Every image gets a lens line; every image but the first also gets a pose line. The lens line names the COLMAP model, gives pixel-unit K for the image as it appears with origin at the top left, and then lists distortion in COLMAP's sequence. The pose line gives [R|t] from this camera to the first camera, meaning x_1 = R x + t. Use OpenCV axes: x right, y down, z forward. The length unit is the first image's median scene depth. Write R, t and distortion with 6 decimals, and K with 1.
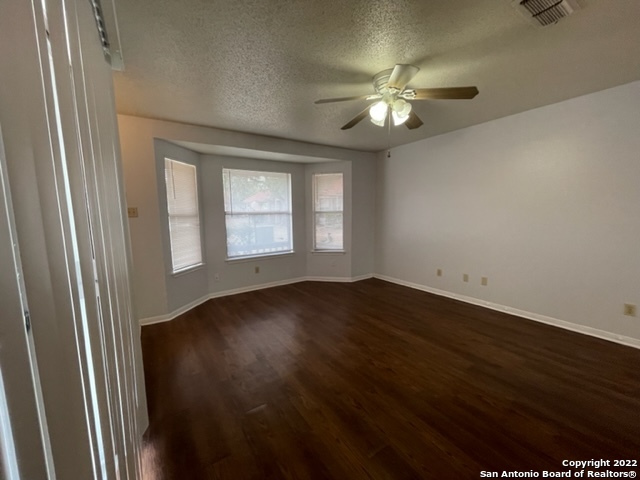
lens RADIAL K [[256.8, 0, 318.1], [0, 256.8, 241.1], [0, 0, 1]] dist [-0.002105, 0.000758]
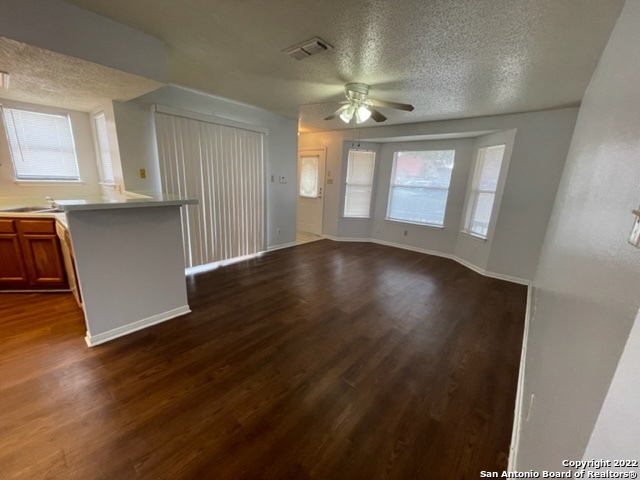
lens RADIAL K [[256.8, 0, 318.7], [0, 256.8, 243.1], [0, 0, 1]] dist [-0.002105, 0.000758]
pose [[0.274437, 0.263634, -0.924760, 0.927317], [-0.156336, 0.961122, 0.227605, -0.067130], [0.948811, 0.082110, 0.304983, 0.252066]]
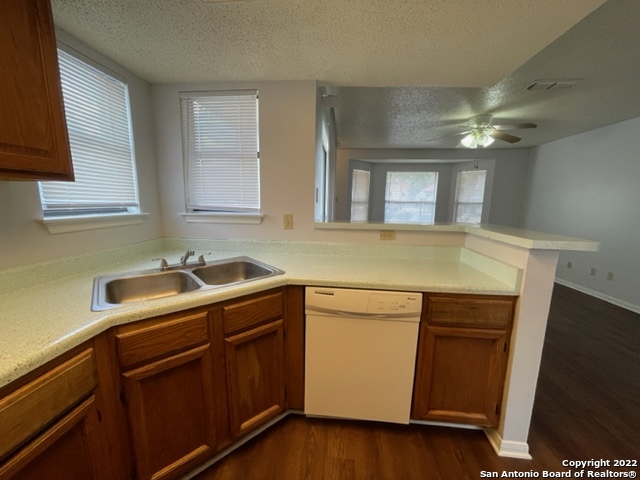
lens RADIAL K [[256.8, 0, 319.0], [0, 256.8, 242.2], [0, 0, 1]] dist [-0.002105, 0.000758]
pose [[0.778057, 0.129678, -0.614664, 0.316526], [-0.099273, 0.991548, 0.083529, 0.046024], [0.620300, -0.003971, 0.784354, -0.463163]]
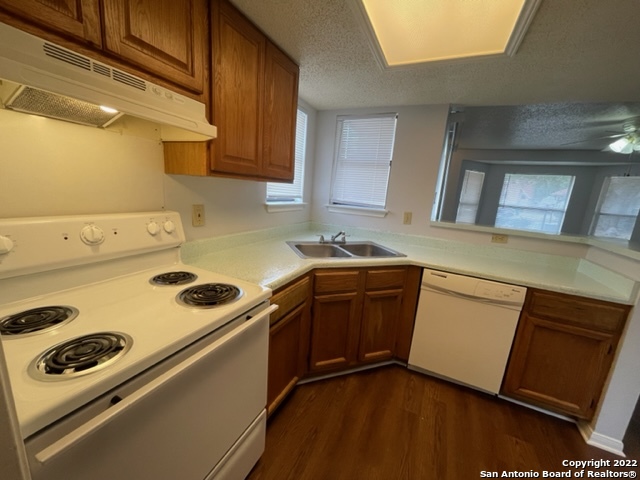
lens RADIAL K [[256.8, 0, 319.5], [0, 256.8, 242.7], [0, 0, 1]] dist [-0.002105, 0.000758]
pose [[0.510606, 0.228041, -0.829023, 0.375339], [-0.180127, 0.971163, 0.156197, 0.053429], [0.840735, 0.069575, 0.536958, -0.613862]]
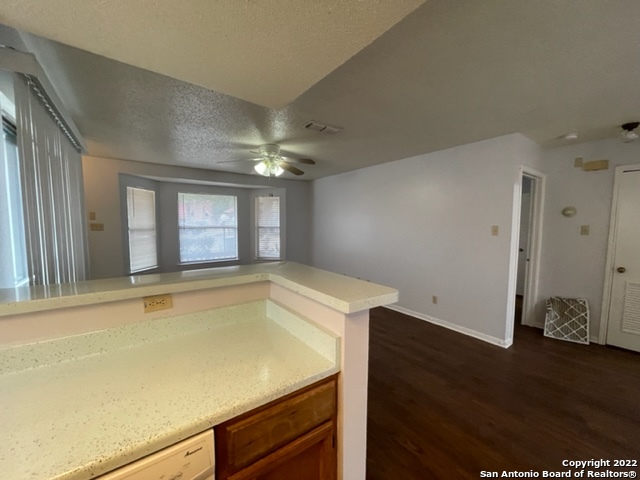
lens RADIAL K [[256.8, 0, 318.2], [0, 256.8, 241.6], [0, 0, 1]] dist [-0.002105, 0.000758]
pose [[0.998997, 0.018219, 0.040913, 0.288724], [-0.016666, 0.999140, -0.037971, -0.001555], [-0.041569, 0.037251, 0.998441, -0.308438]]
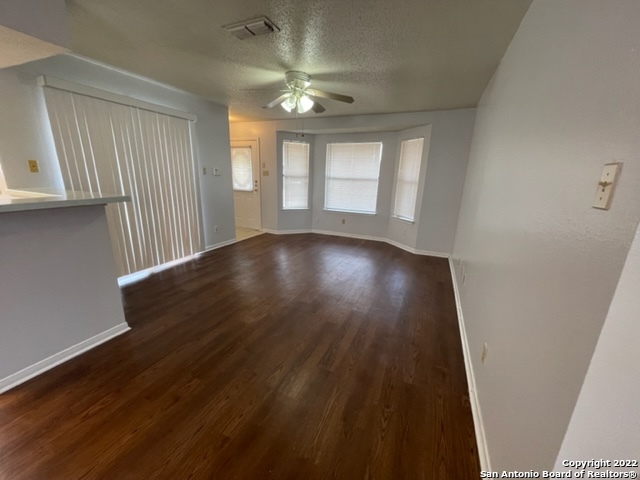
lens RADIAL K [[256.8, 0, 319.1], [0, 256.8, 243.2], [0, 0, 1]] dist [-0.002105, 0.000758]
pose [[0.533093, 0.251724, -0.807741, 0.896891], [-0.132978, 0.967777, 0.213835, -0.051375], [0.835541, -0.006582, 0.549389, 0.194044]]
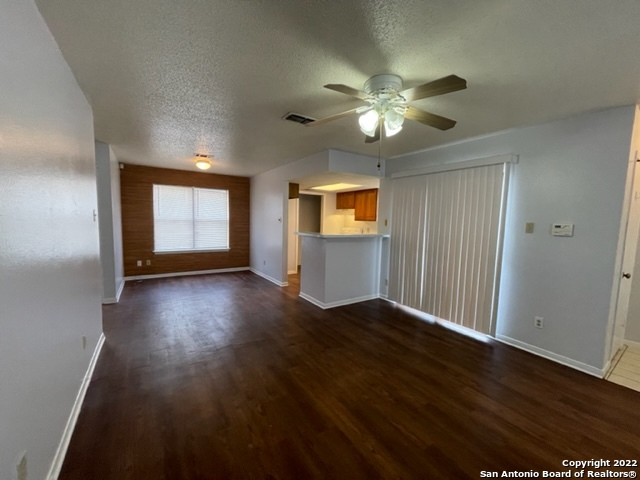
lens RADIAL K [[256.8, 0, 317.3], [0, 256.8, 244.7], [0, 0, 1]] dist [-0.002105, 0.000758]
pose [[-0.999936, -0.011025, 0.002506, 0.275460], [-0.010253, 0.977661, 0.209938, -0.148241], [-0.004765, 0.209899, -0.977711, 1.100518]]
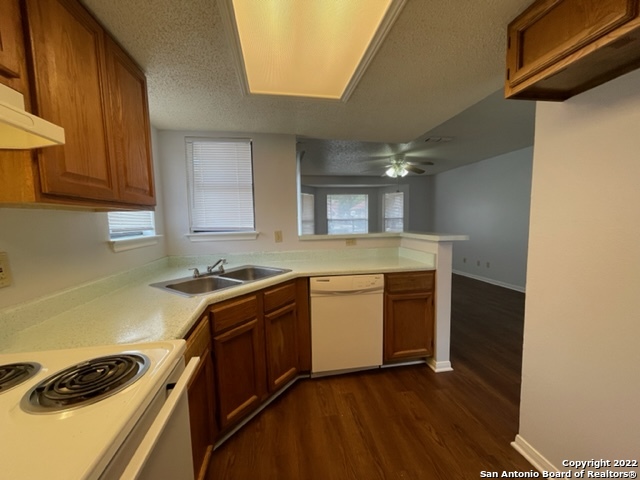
lens RADIAL K [[256.8, 0, 318.4], [0, 256.8, 243.0], [0, 0, 1]] dist [-0.002105, 0.000758]
pose [[0.913043, 0.031505, -0.406644, 0.314903], [-0.038471, 0.999219, -0.008966, 0.072572], [0.406044, 0.023830, 0.913543, -0.658337]]
